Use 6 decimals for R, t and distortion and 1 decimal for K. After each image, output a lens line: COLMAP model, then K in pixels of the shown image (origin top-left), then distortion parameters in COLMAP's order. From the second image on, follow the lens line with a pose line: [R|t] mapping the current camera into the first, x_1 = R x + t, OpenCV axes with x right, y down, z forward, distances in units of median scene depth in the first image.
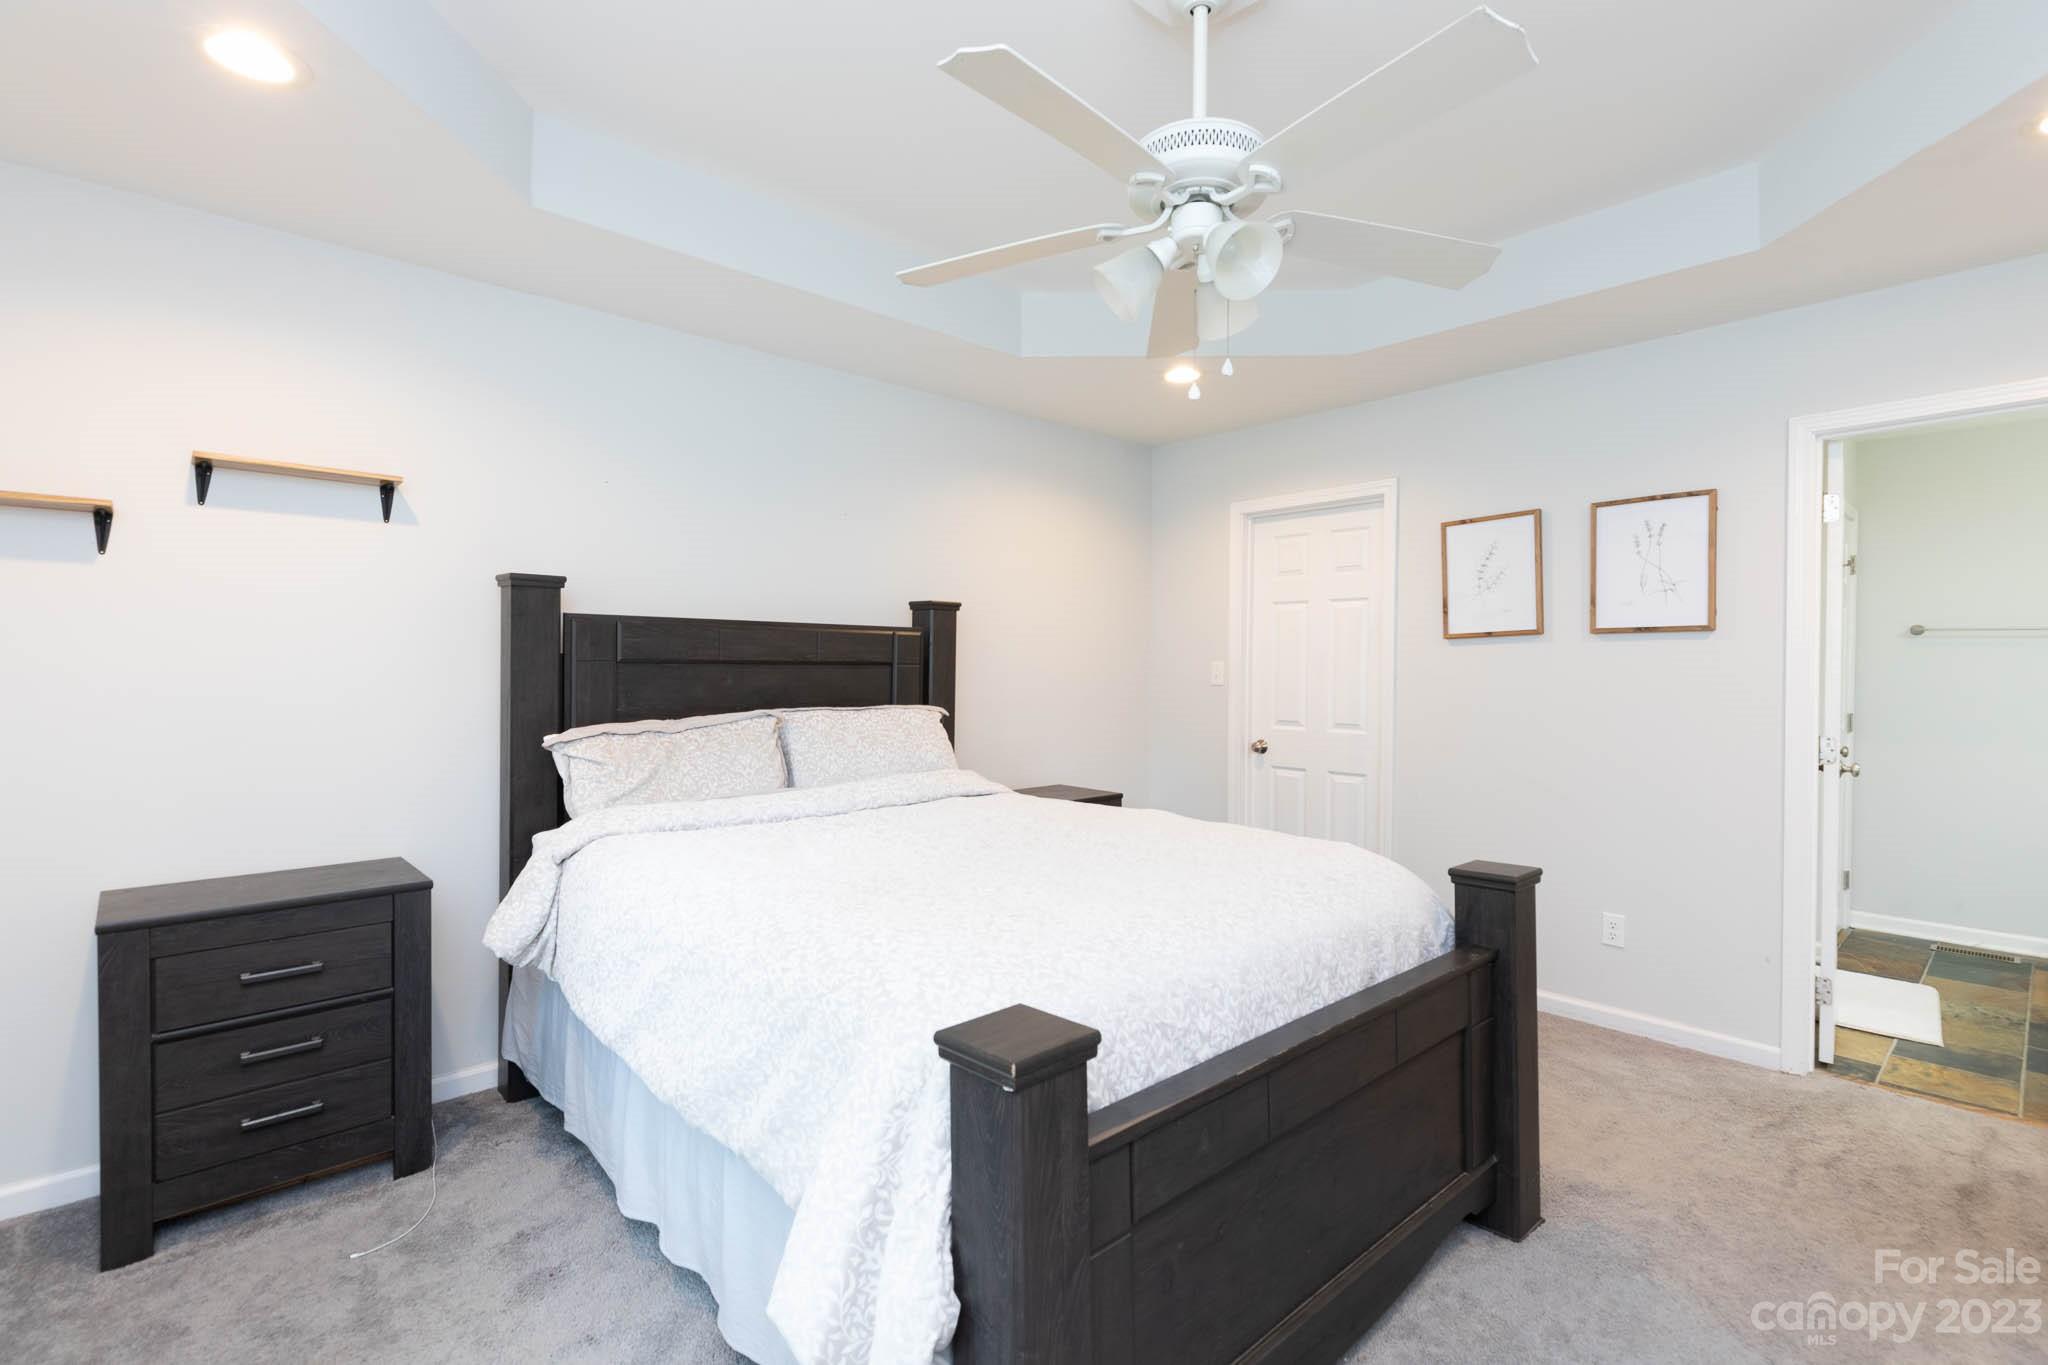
lens RADIAL K [[919.3, 0, 1035.4], [0, 919.3, 682.1], [0, 0, 1]] dist [0.002226, -0.000022]
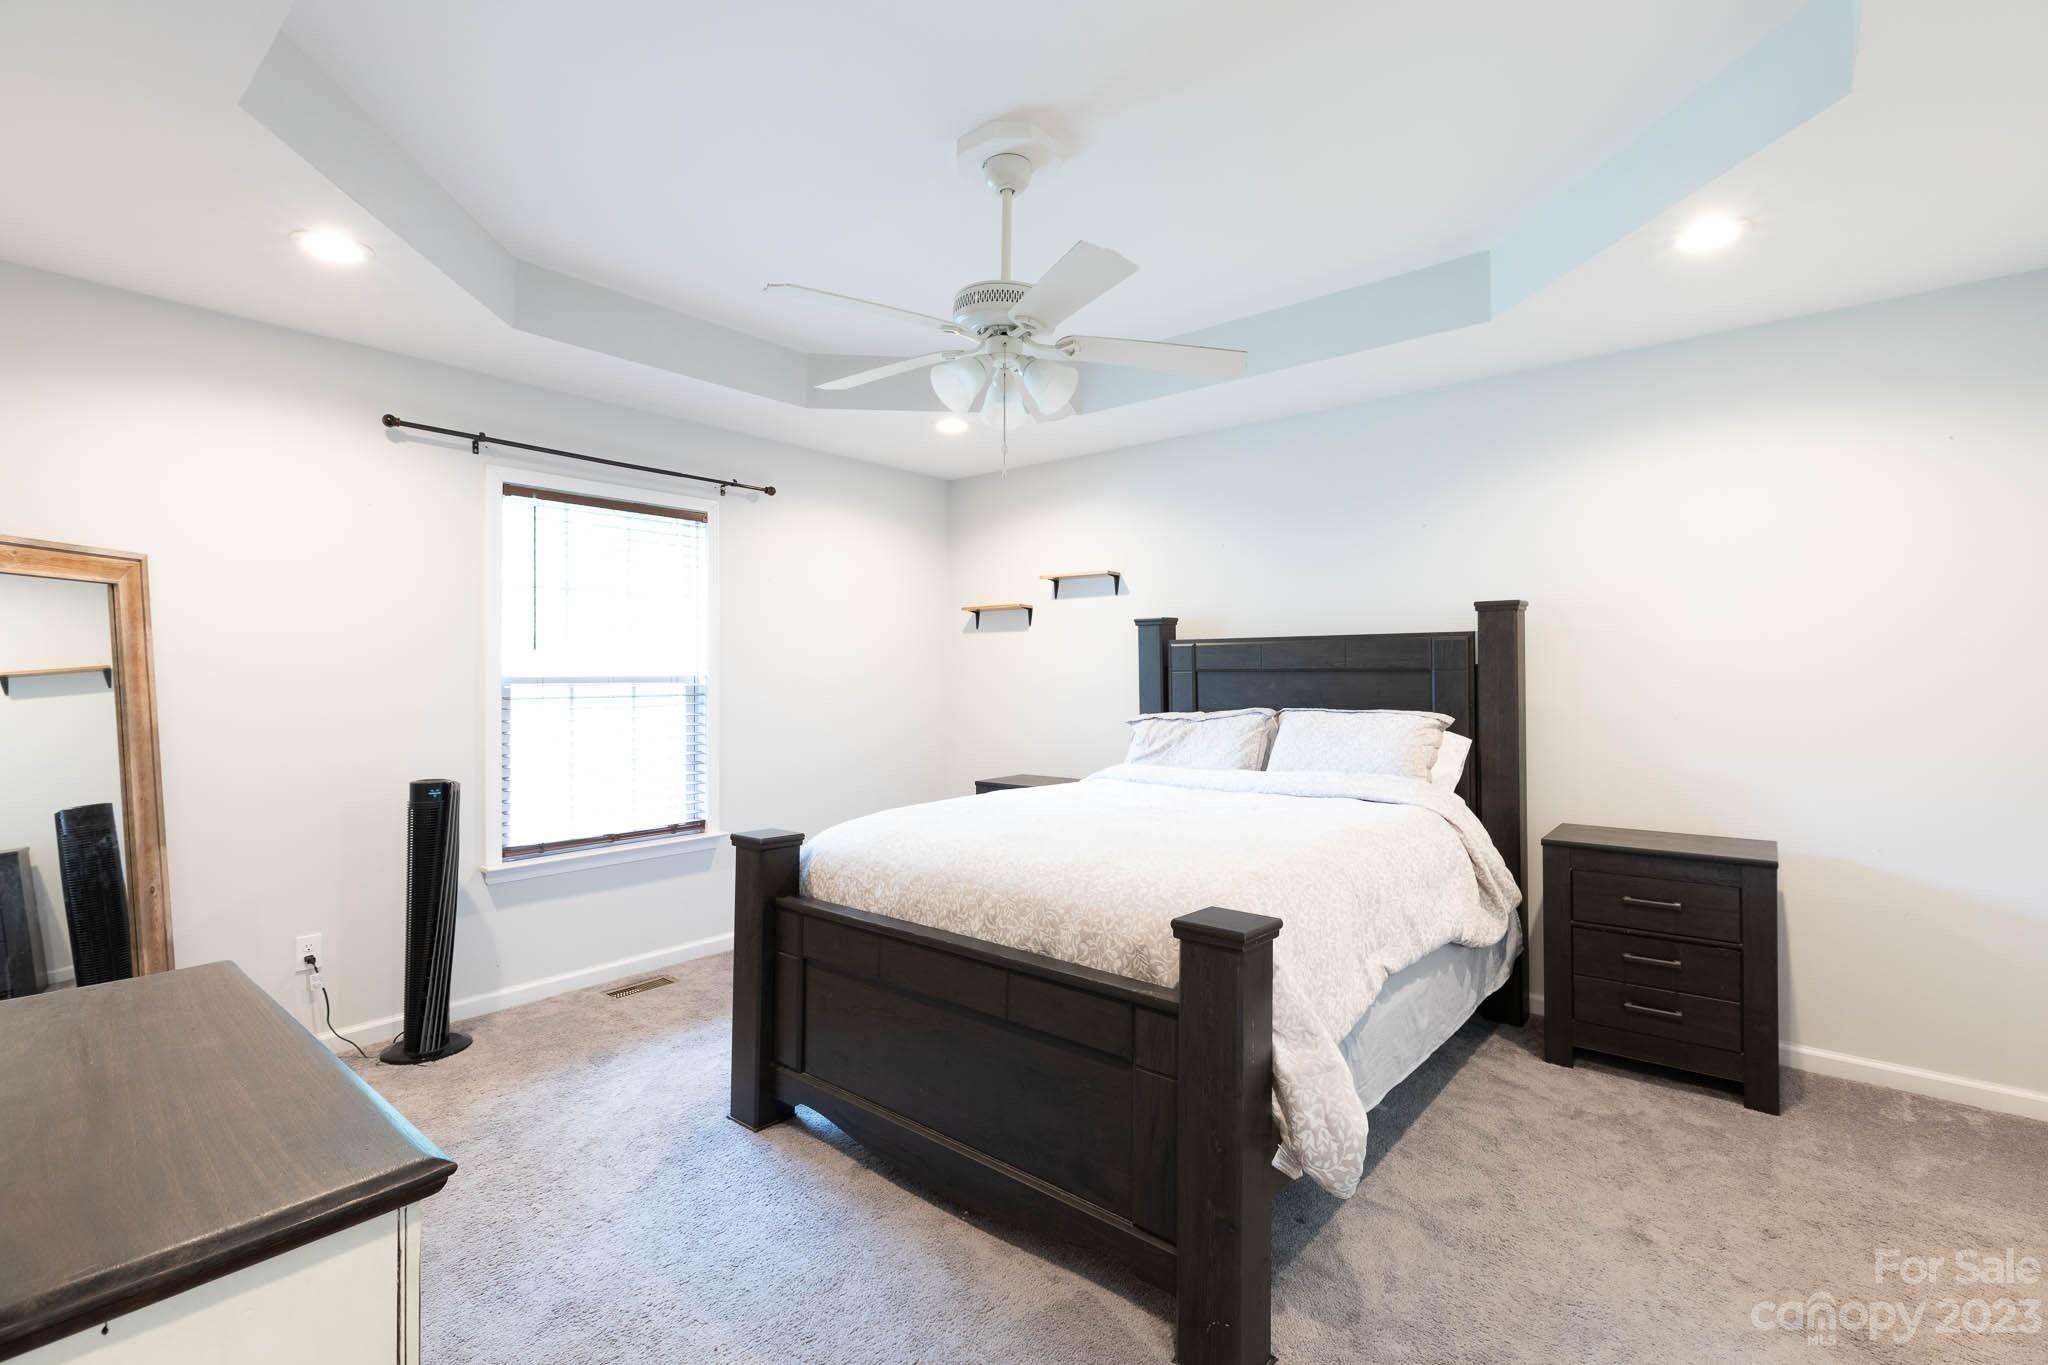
lens RADIAL K [[919.3, 0, 1035.4], [0, 919.3, 682.1], [0, 0, 1]] dist [0.002226, -0.000022]
pose [[0.125752, 0.005623, -0.992046, 1.021062], [-0.005673, 0.999972, 0.004949, -0.010978], [0.992046, 0.005005, 0.125780, 0.585535]]
